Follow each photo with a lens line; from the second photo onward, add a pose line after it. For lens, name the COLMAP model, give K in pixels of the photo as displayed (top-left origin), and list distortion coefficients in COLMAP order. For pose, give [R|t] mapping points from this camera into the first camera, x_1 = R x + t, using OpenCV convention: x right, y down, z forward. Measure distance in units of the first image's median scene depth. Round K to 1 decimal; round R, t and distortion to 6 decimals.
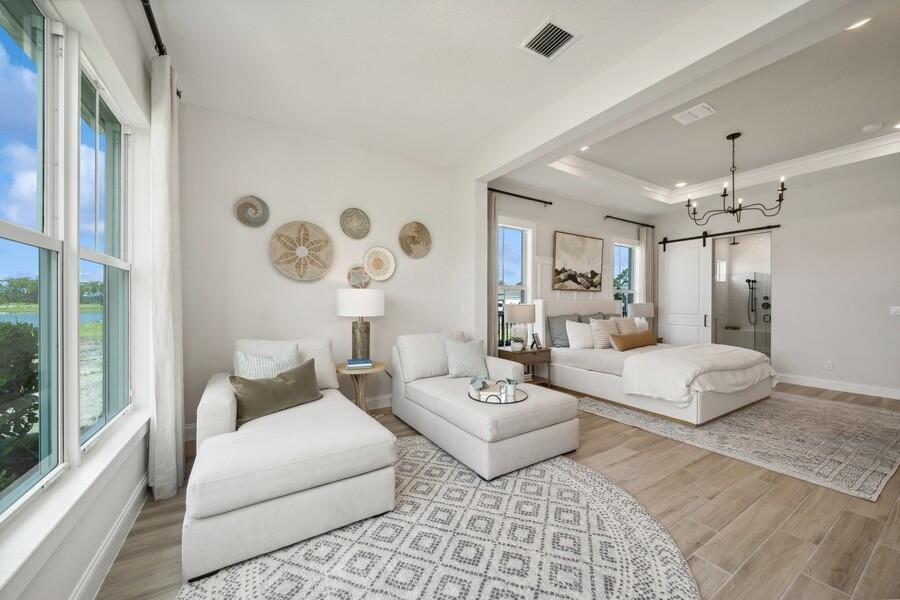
lens RADIAL K [[333.1, 0, 448.9], [0, 333.1, 302.3], [0, 0, 1]] dist [-0.003753, -0.000409]
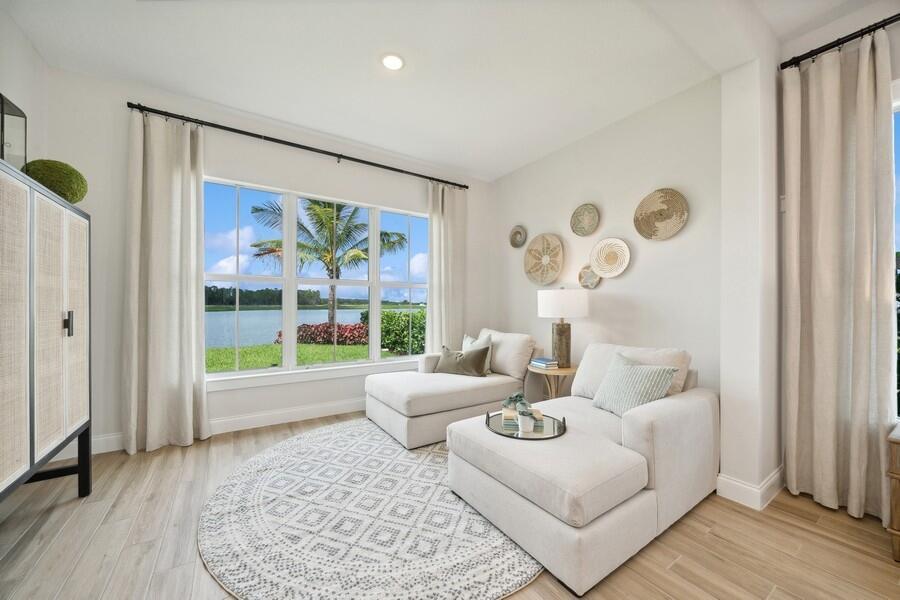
lens RADIAL K [[333.1, 0, 449.7], [0, 333.1, 304.7], [0, 0, 1]] dist [-0.003753, -0.000409]
pose [[0.027268, -0.001672, -0.999627, 0.656021], [0.002156, 0.999996, -0.001614, 0.004218], [0.999626, -0.002111, 0.027272, 0.593607]]
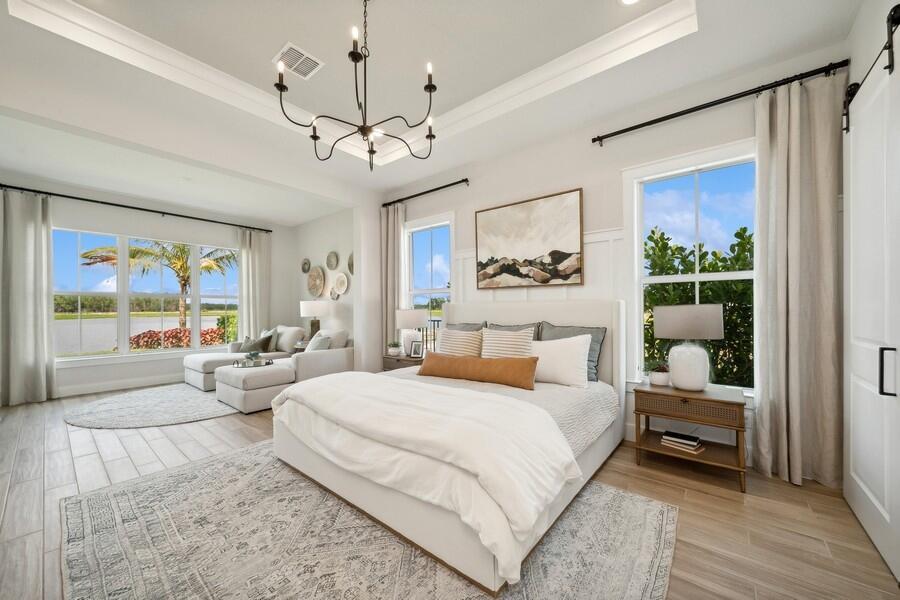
lens RADIAL K [[333.1, 0, 447.8], [0, 333.1, 308.7], [0, 0, 1]] dist [-0.003753, -0.000409]
pose [[0.325728, -0.004069, -0.945455, 1.479795], [0.012046, 0.999927, -0.000153, 0.007820], [0.945387, -0.011339, 0.325753, 1.008727]]
